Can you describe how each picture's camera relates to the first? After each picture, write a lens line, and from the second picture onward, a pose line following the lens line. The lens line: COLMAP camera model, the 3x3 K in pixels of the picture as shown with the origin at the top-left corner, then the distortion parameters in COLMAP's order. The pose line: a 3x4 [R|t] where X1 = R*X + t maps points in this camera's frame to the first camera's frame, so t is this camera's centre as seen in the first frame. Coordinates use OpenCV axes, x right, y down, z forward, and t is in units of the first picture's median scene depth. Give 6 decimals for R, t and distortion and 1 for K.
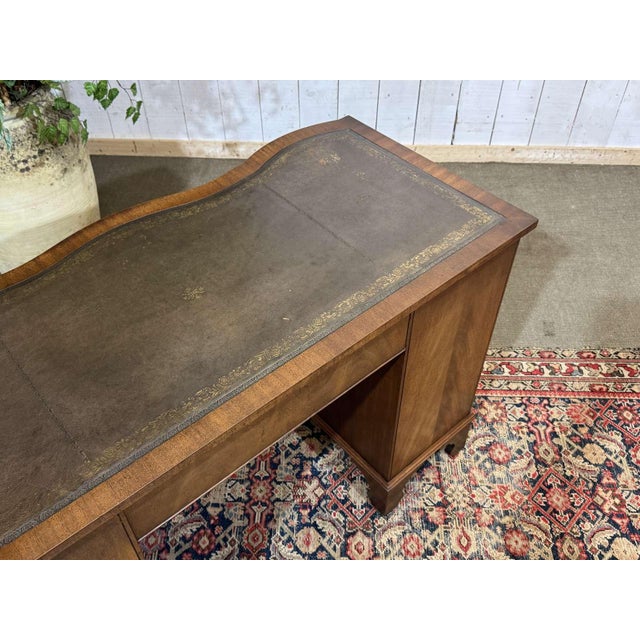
lens RADIAL K [[635.1, 0, 317.7], [0, 635.1, 318.5], [0, 0, 1]] dist [0.036006, 0.000000]
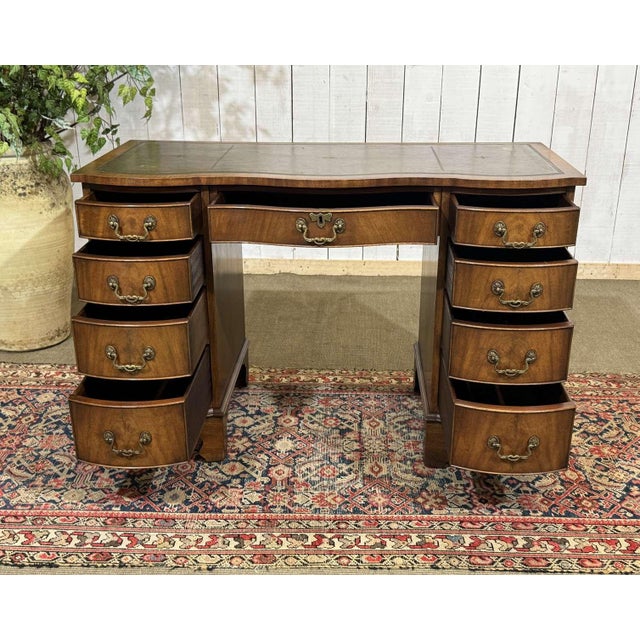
lens RADIAL K [[791.3, 0, 314.4], [0, 791.3, 329.6], [0, 0, 1]] dist [0.095618, 0.000000]
pose [[0.999946, 0.008837, -0.005418, 0.120934], [-0.010291, 0.908861, -0.416973, 0.653509], [0.001240, 0.417006, 0.908903, -0.307155]]
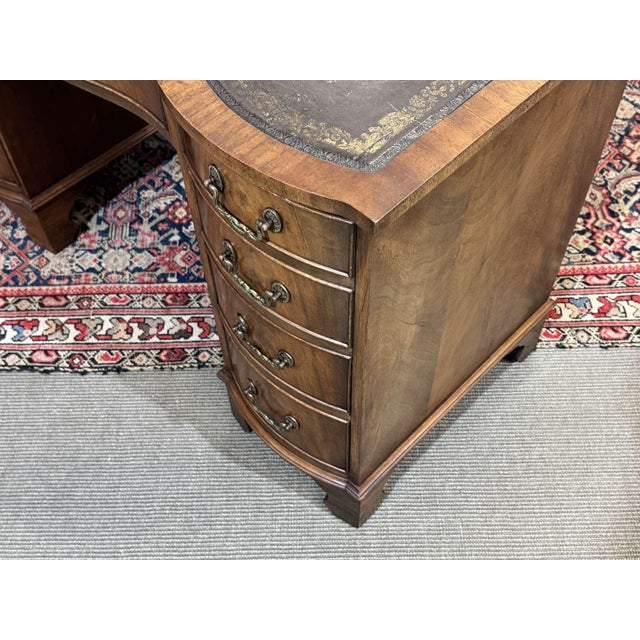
lens RADIAL K [[791.3, 0, 319.9], [0, 791.3, 319.9], [0, 0, 1]] dist [0.095618, 0.000000]
pose [[0.998362, -0.052786, 0.022054, -0.015956], [0.048819, 0.987083, 0.152589, 0.316847], [-0.029824, -0.151262, 0.988044, -0.109772]]
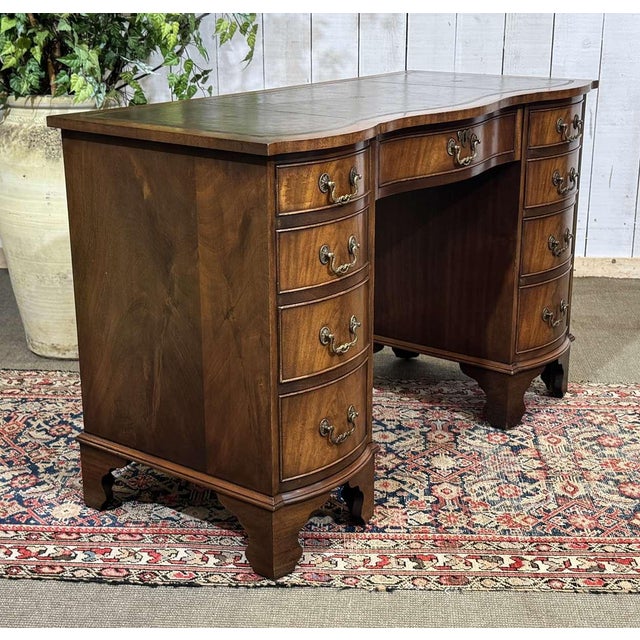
lens RADIAL K [[1107.9, 0, 330.9], [0, 1107.9, 336.5], [0, 0, 1]] dist [0.136744, 0.000000]
pose [[0.999834, 0.010876, -0.014595, -0.064536], [-0.016472, 0.881842, -0.471257, 0.819969], [0.007745, 0.471419, 0.881875, -0.381220]]
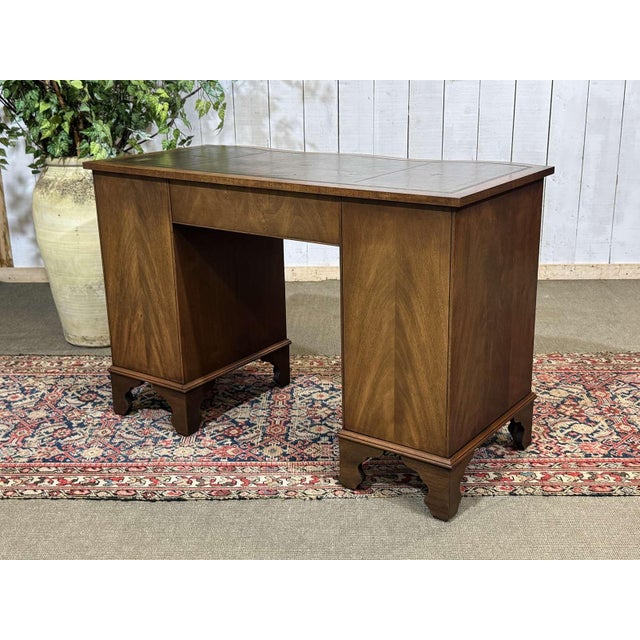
lens RADIAL K [[853.3, 0, 323.2], [0, 853.3, 327.6], [0, 0, 1]] dist [0.120509, 0.000000]
pose [[0.999913, -0.012660, 0.003616, -0.011005], [0.012862, 0.880584, -0.473716, 0.887325], [0.002813, 0.473722, 0.880670, -0.486344]]
